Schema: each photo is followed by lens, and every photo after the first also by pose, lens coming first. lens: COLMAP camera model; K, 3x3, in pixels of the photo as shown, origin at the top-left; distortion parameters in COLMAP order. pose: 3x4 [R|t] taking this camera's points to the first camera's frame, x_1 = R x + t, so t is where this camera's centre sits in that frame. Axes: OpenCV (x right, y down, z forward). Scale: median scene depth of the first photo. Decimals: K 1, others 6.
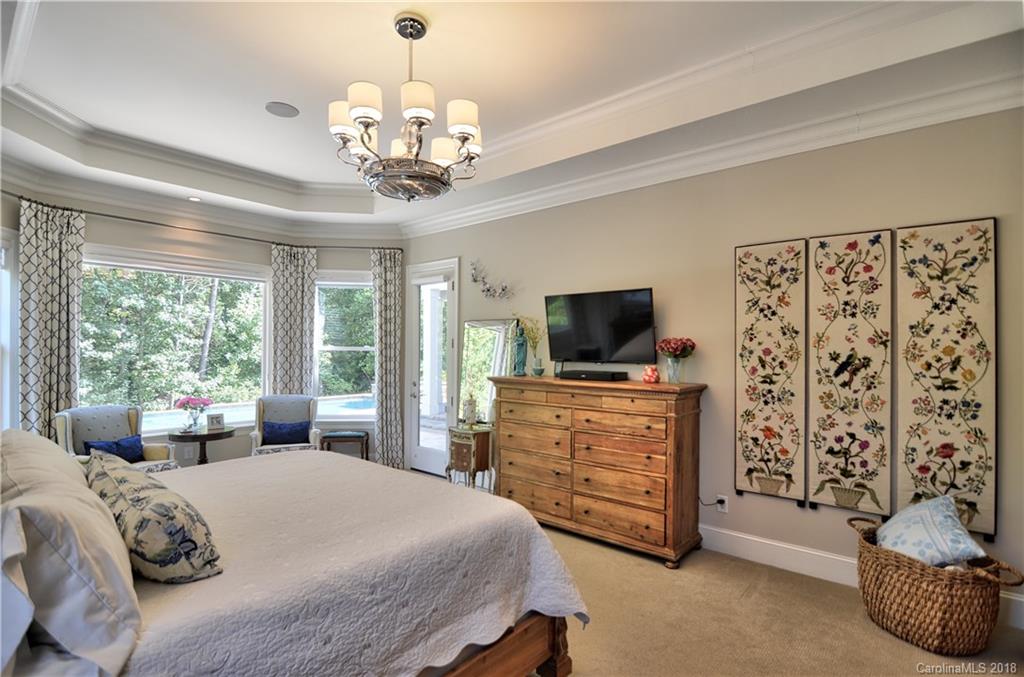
lens RADIAL K [[498.8, 0, 524.0], [0, 498.8, 348.6], [0, 0, 1]] dist [-0.006915, -0.008313]
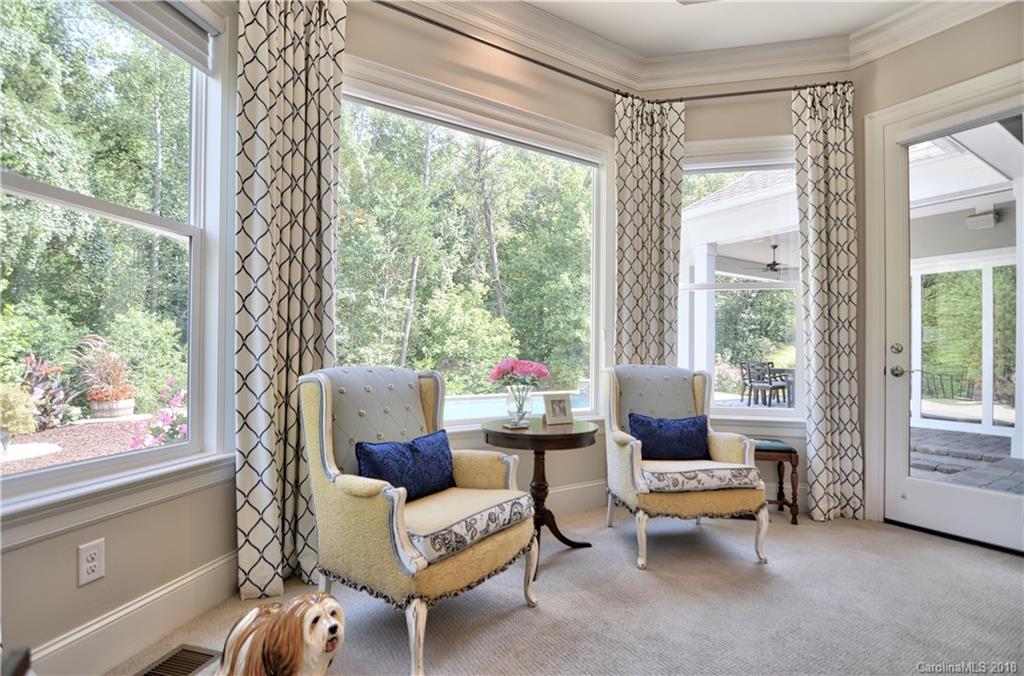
lens RADIAL K [[498.8, 0, 524.0], [0, 498.8, 348.1], [0, 0, 1]] dist [-0.006915, -0.008313]
pose [[0.952432, 0.000337, -0.304753, -0.502568], [-0.002055, 0.999984, -0.005318, 0.088253], [0.304746, 0.005691, 0.952417, 0.511297]]
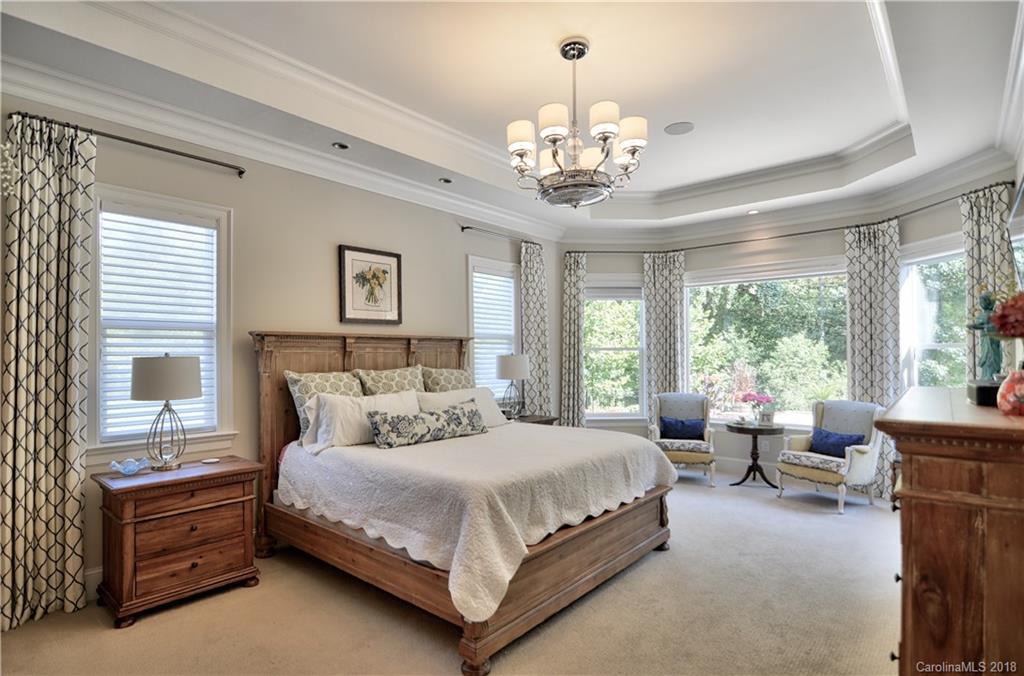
lens RADIAL K [[518.6, 0, 512.0], [0, 518.6, 338.0], [0, 0, 1]] dist [-0.008605, -0.000216]
pose [[0.006294, -0.038867, -0.999225, 0.462362], [0.009228, 0.999204, -0.038808, 0.015152], [0.999938, -0.008977, 0.006648, 0.462516]]
